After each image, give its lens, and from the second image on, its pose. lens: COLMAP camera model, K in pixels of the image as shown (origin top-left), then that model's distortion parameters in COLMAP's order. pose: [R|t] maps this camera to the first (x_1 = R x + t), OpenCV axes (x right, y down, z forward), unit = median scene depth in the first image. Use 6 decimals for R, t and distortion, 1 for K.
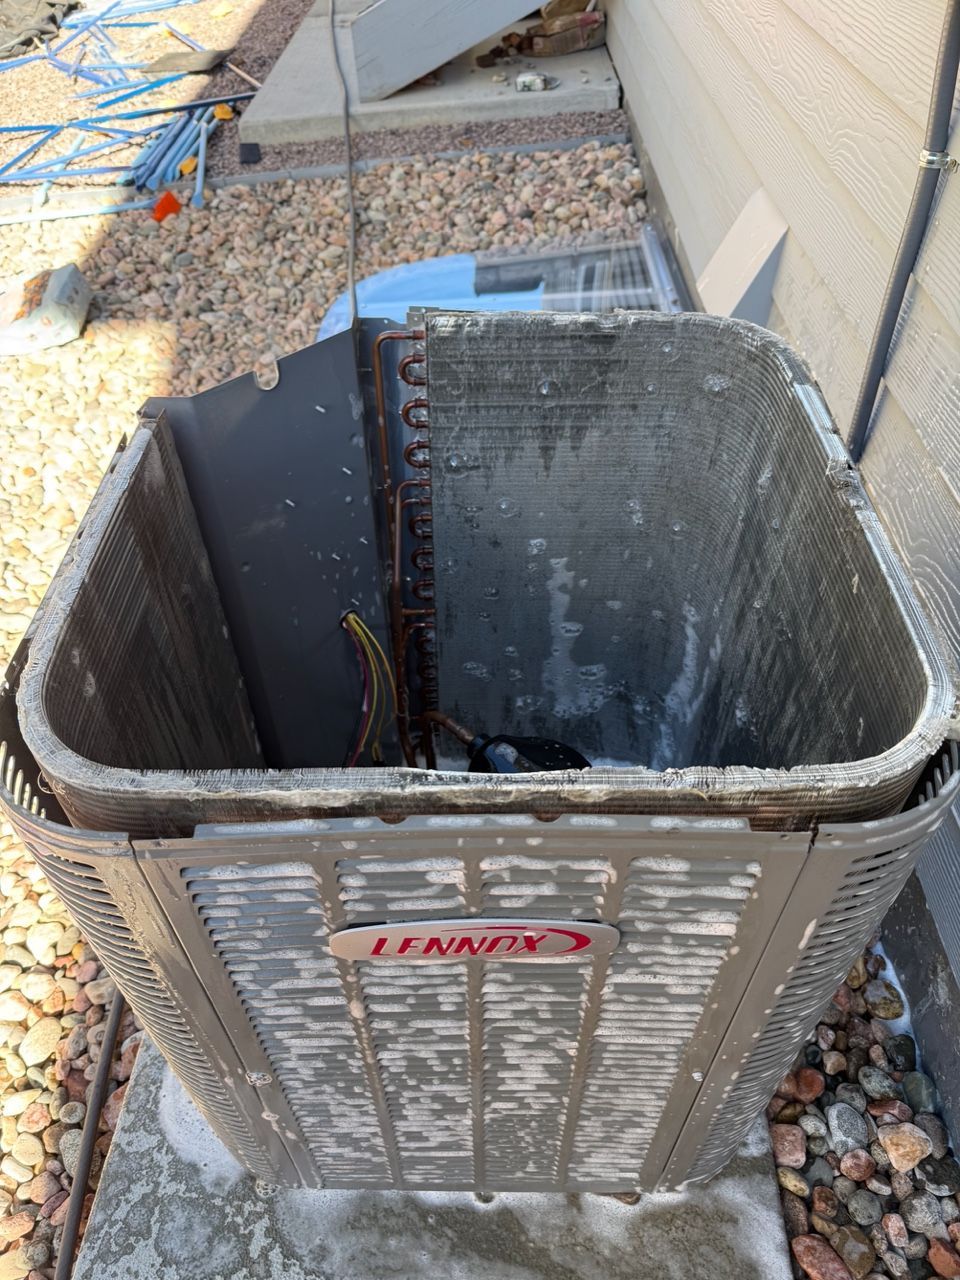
lens RADIAL K [[919.6, 0, 479.9], [0, 919.6, 644.3], [0, 0, 1]] dist [0.003339, -0.002247]
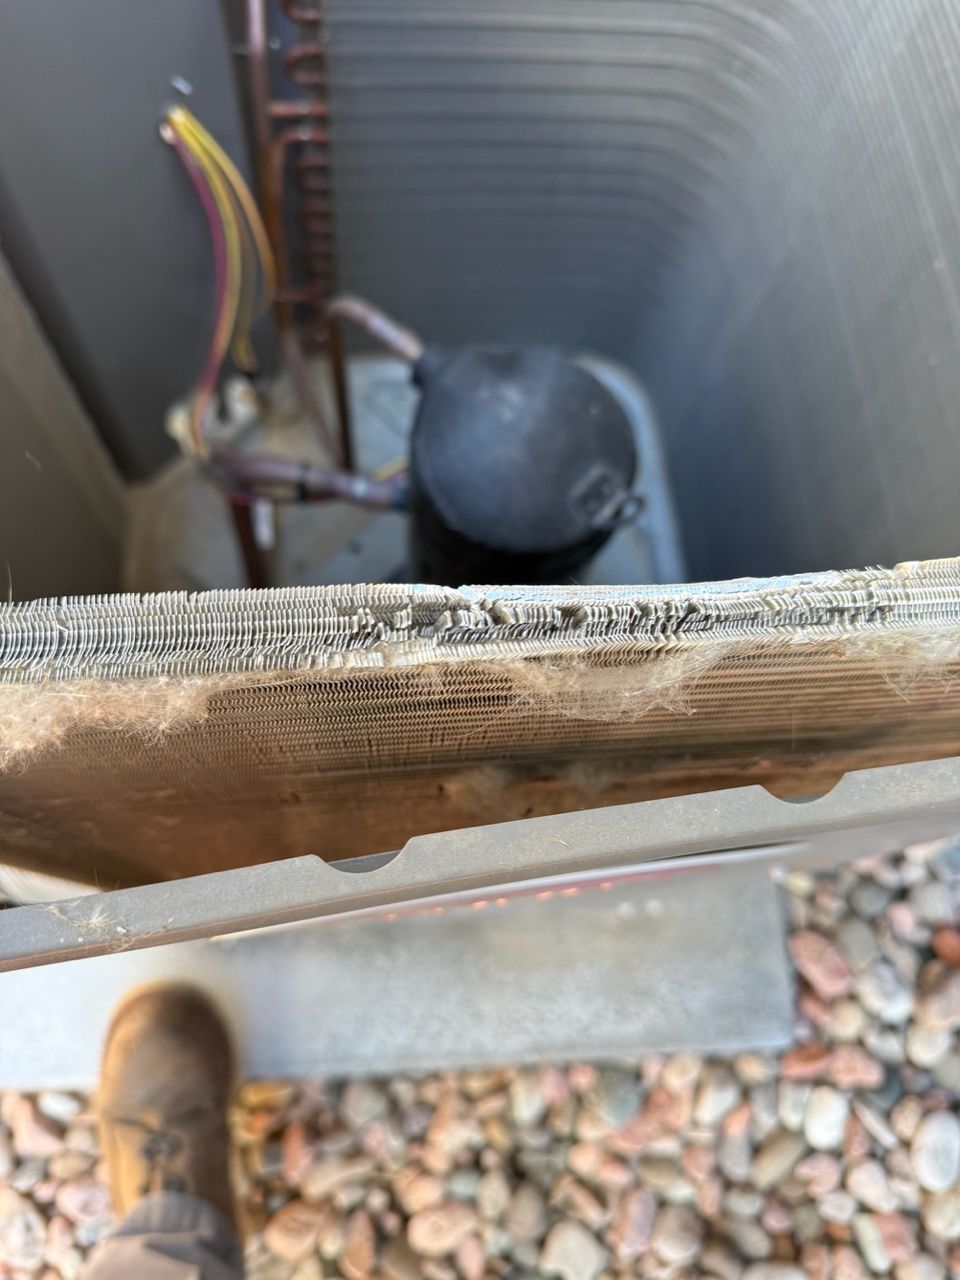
lens RADIAL K [[928.0, 0, 485.1], [0, 928.0, 641.5], [0, 0, 1]] dist [0.049780, -0.068688]
pose [[0.990838, -0.050176, 0.125392, -0.016586], [-0.010331, 0.897547, 0.440797, 0.001055], [-0.134663, -0.438054, 0.888805, 0.128712]]
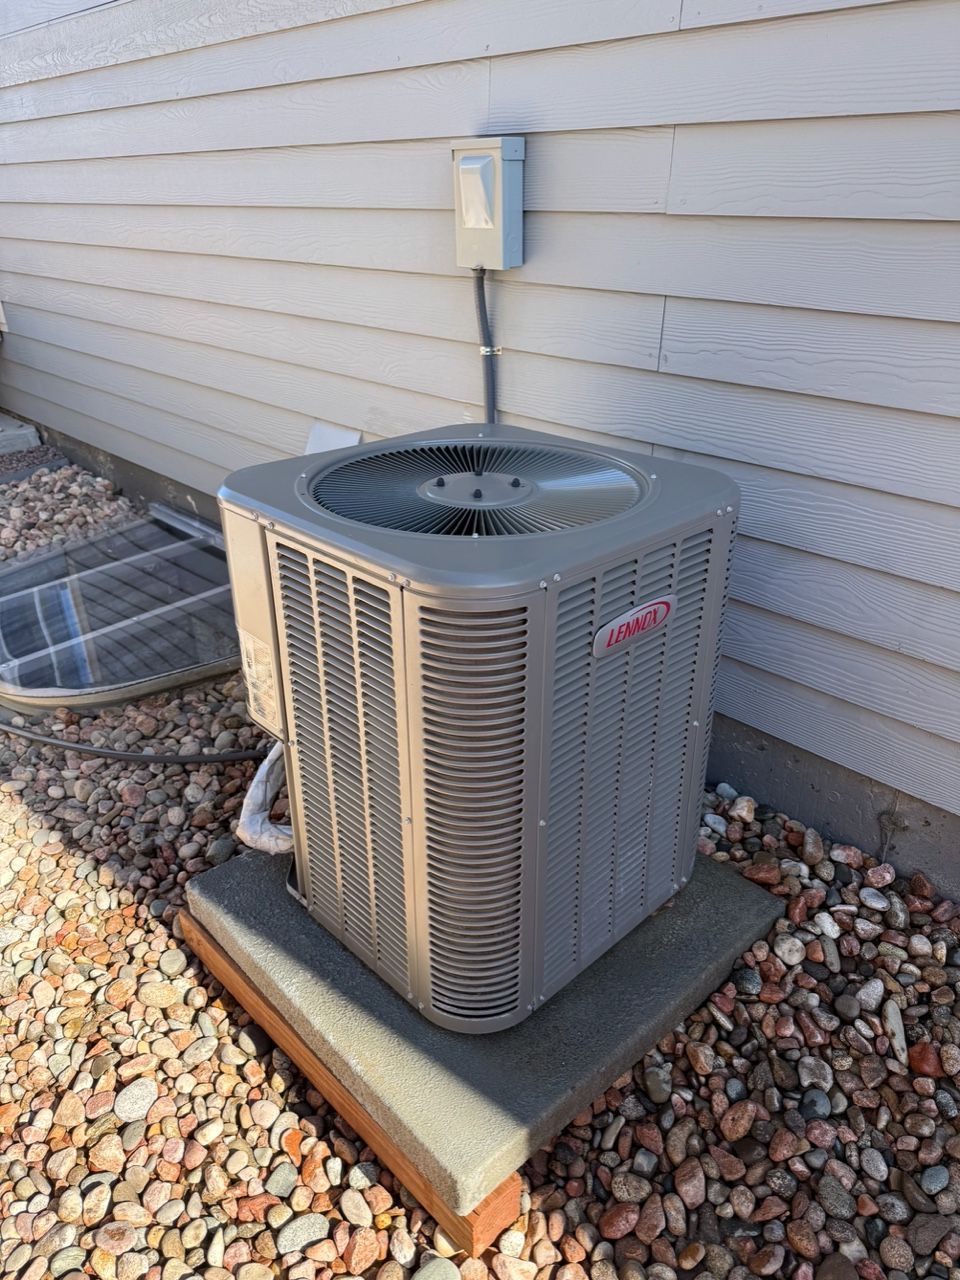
lens RADIAL K [[917.5, 0, 480.0], [0, 917.5, 640.0], [0, 0, 1]] dist [0.012440, -0.010452]
pose [[0.718095, -0.301146, 0.627416, -0.330649], [0.491252, 0.857923, -0.150467, 0.102930], [-0.492962, 0.416269, 0.764008, -0.084043]]
